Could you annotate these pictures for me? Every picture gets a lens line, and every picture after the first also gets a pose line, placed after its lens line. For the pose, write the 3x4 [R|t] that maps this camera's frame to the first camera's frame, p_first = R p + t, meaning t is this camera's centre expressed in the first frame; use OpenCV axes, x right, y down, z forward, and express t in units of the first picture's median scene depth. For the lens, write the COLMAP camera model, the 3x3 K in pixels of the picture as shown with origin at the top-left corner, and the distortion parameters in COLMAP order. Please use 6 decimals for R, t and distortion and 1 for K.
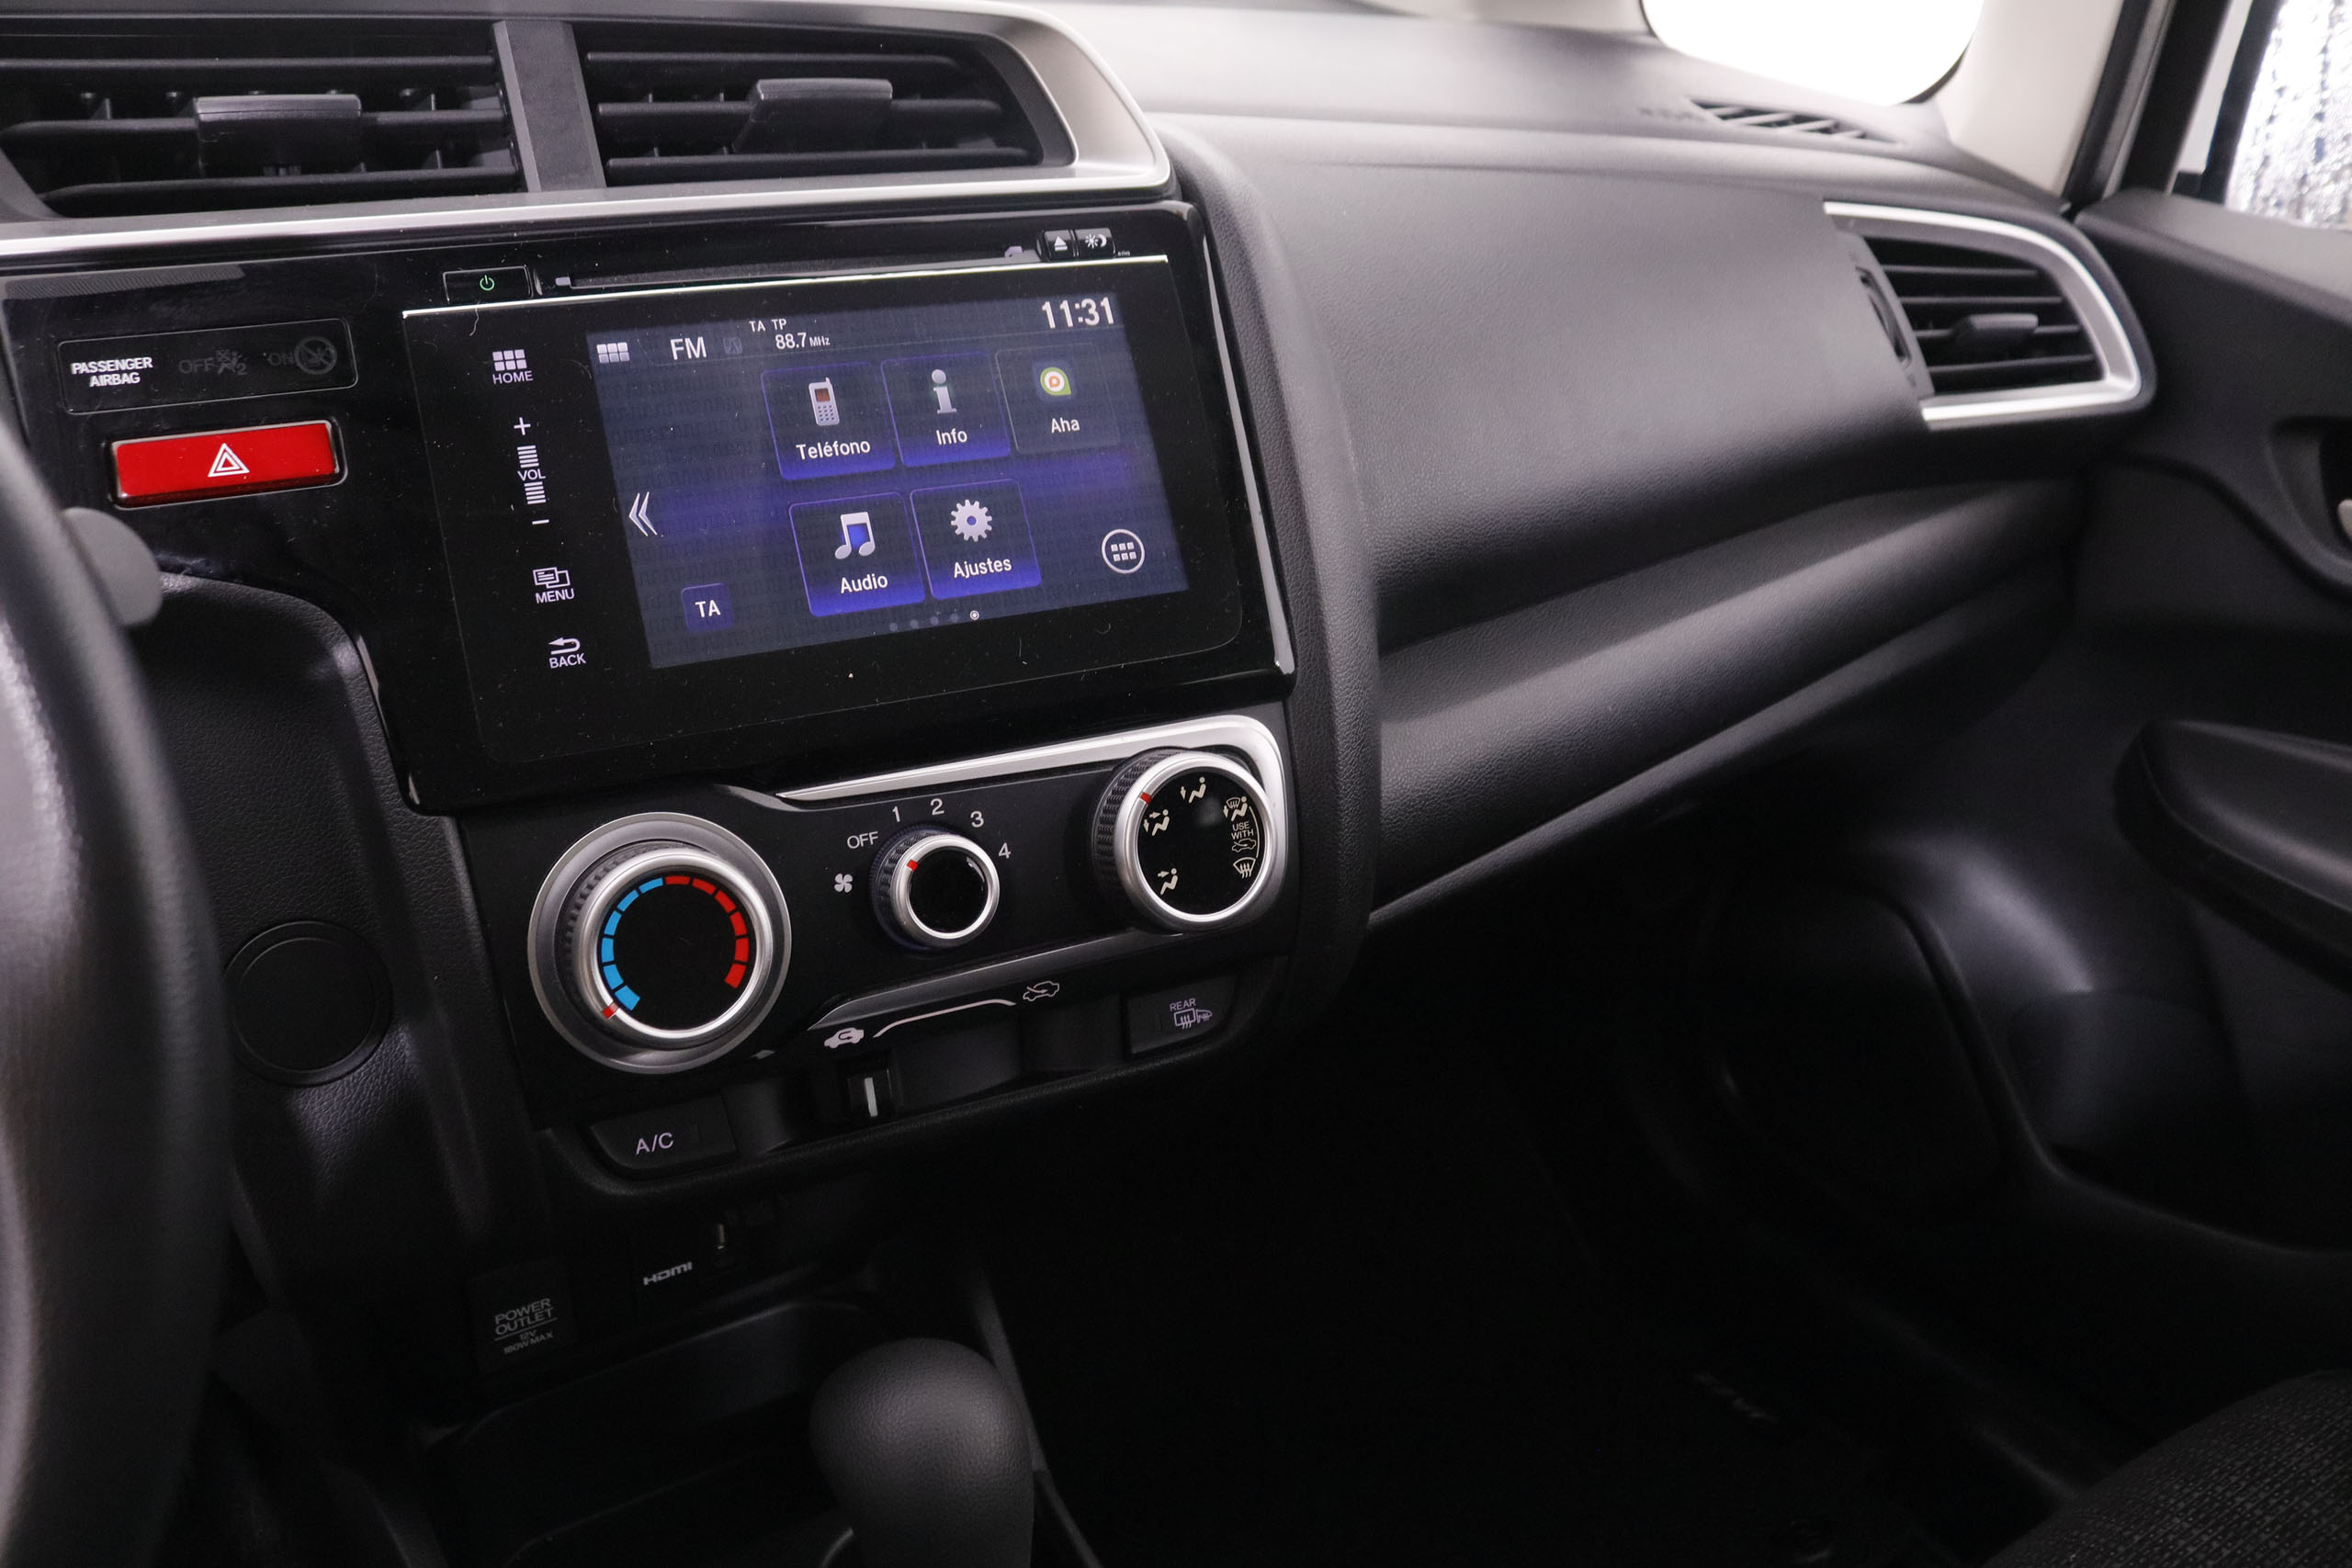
lens RADIAL K [[1933.0, 0, 1176.0], [0, 1933.0, 784.0], [0, 0, 1]] dist [-0.188357, 0.166809]
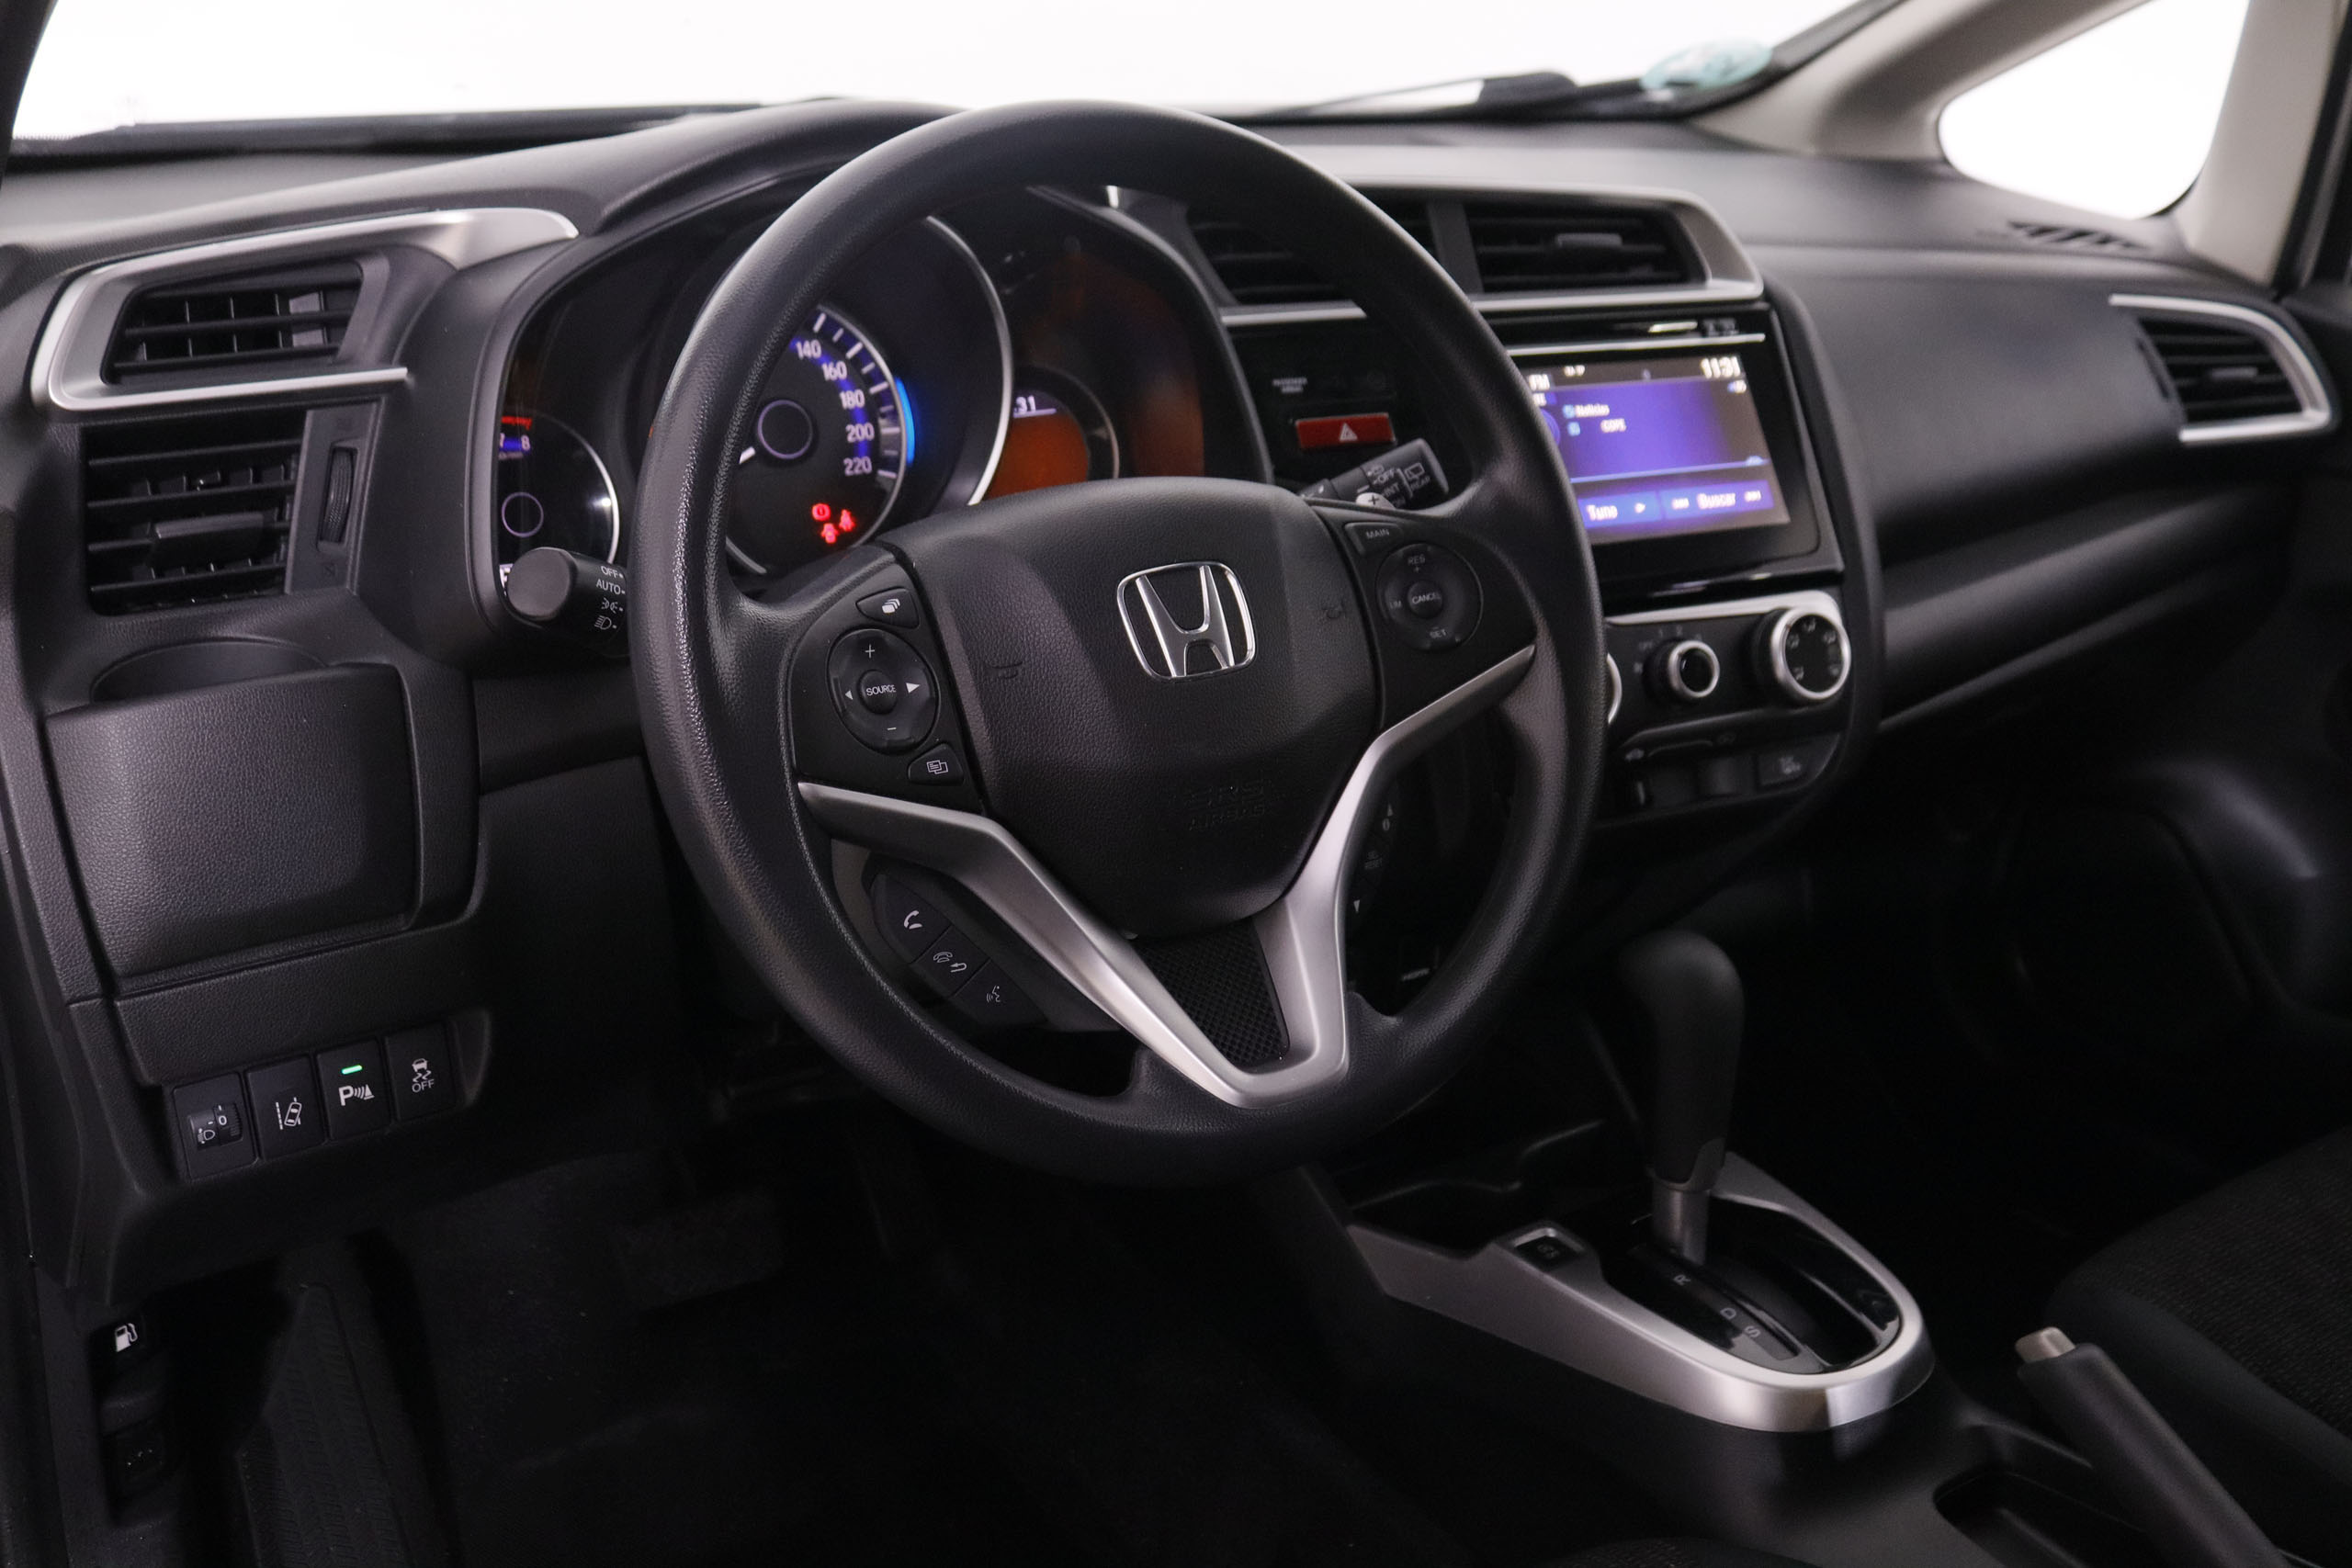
lens RADIAL K [[2354.6, 0, 1176.0], [0, 2354.6, 784.0], [0, 0, 1]] dist [-0.057484, 0.001642]
pose [[0.999964, -0.003525, 0.007669, -0.485581], [0.004134, 0.996717, -0.080863, 0.262821], [-0.007359, 0.080891, 0.996696, -0.953145]]
